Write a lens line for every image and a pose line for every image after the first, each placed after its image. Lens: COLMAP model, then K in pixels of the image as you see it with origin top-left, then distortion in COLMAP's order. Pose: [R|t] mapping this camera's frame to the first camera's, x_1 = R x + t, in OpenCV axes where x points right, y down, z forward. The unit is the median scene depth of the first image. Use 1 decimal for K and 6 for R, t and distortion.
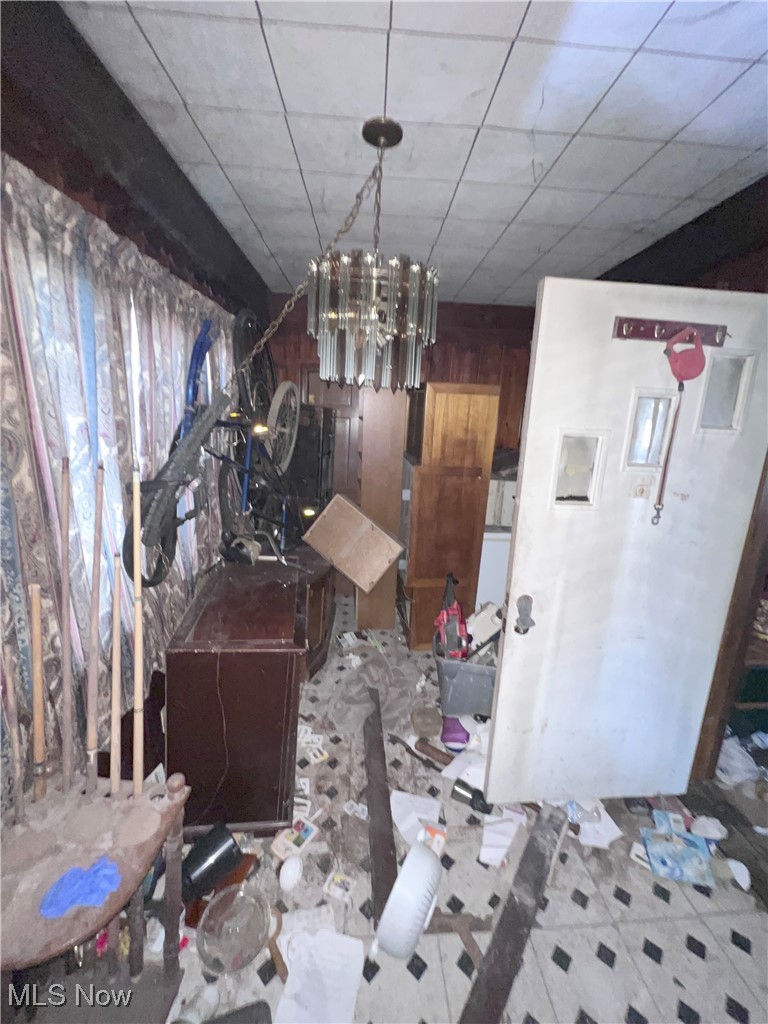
lens RADIAL K [[407.8, 0, 384.0], [0, 407.8, 512.0], [0, 0, 1]] dist [0.001261, 0.000285]
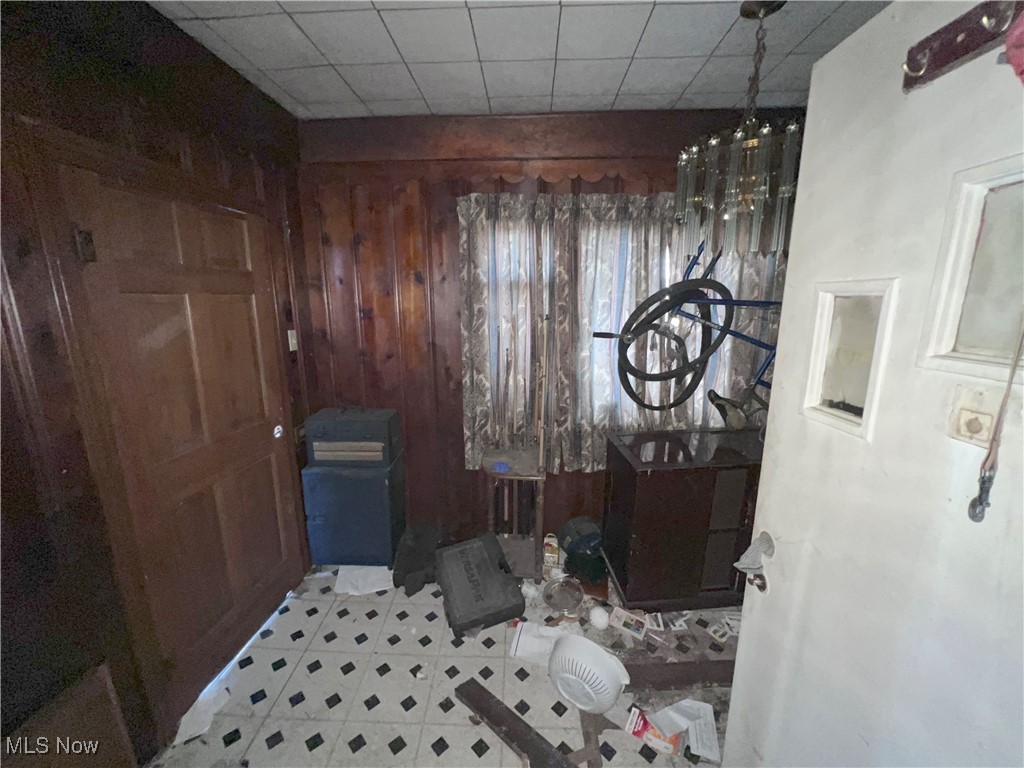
lens RADIAL K [[410.0, 0, 508.9], [0, 410.0, 381.0], [0, 0, 1]] dist [-0.000598, 0.000256]
pose [[-0.086190, 0.148098, -0.985210, 1.047311], [-0.214152, 0.963020, 0.163497, -0.060845], [0.972990, 0.225076, -0.051288, 0.578175]]
